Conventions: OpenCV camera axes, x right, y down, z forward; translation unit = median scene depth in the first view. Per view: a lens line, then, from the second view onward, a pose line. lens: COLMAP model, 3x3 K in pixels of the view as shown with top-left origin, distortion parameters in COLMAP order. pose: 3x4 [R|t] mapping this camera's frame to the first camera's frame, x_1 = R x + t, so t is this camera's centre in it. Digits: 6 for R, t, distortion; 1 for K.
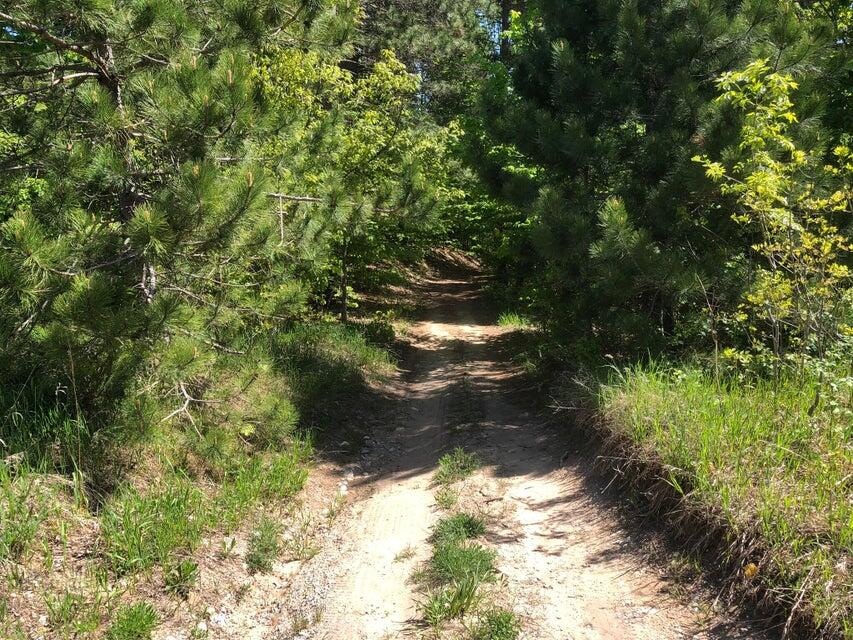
lens RADIAL K [[694.6, 0, 426.6], [0, 694.6, 320.0], [0, 0, 1]] dist [0.031254, -0.006809]
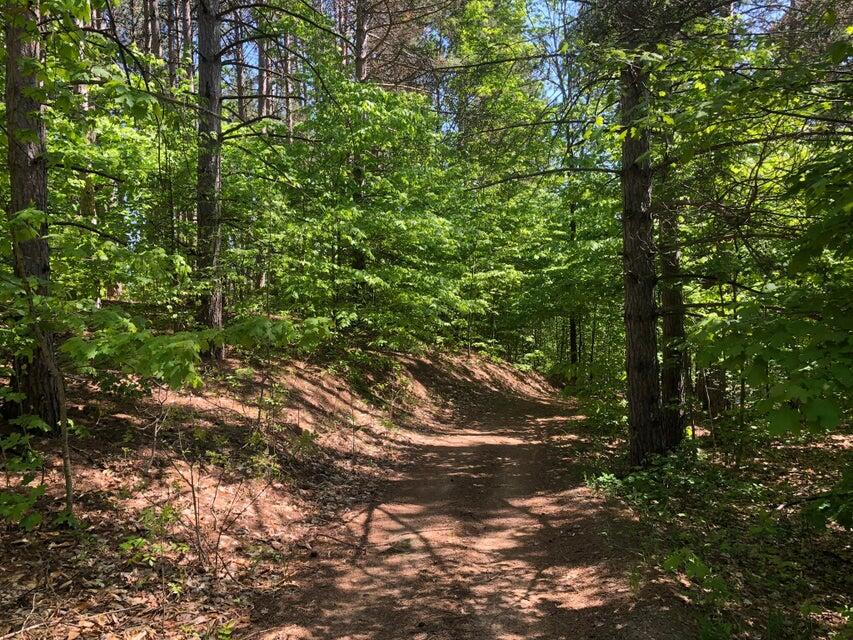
lens RADIAL K [[694.6, 0, 426.5], [0, 694.6, 320.2], [0, 0, 1]] dist [0.031254, -0.006809]
pose [[0.998264, 0.011118, -0.057843, 0.022461], [-0.020871, 0.985077, -0.170842, -0.041796], [0.055080, 0.171753, 0.983599, 0.498206]]
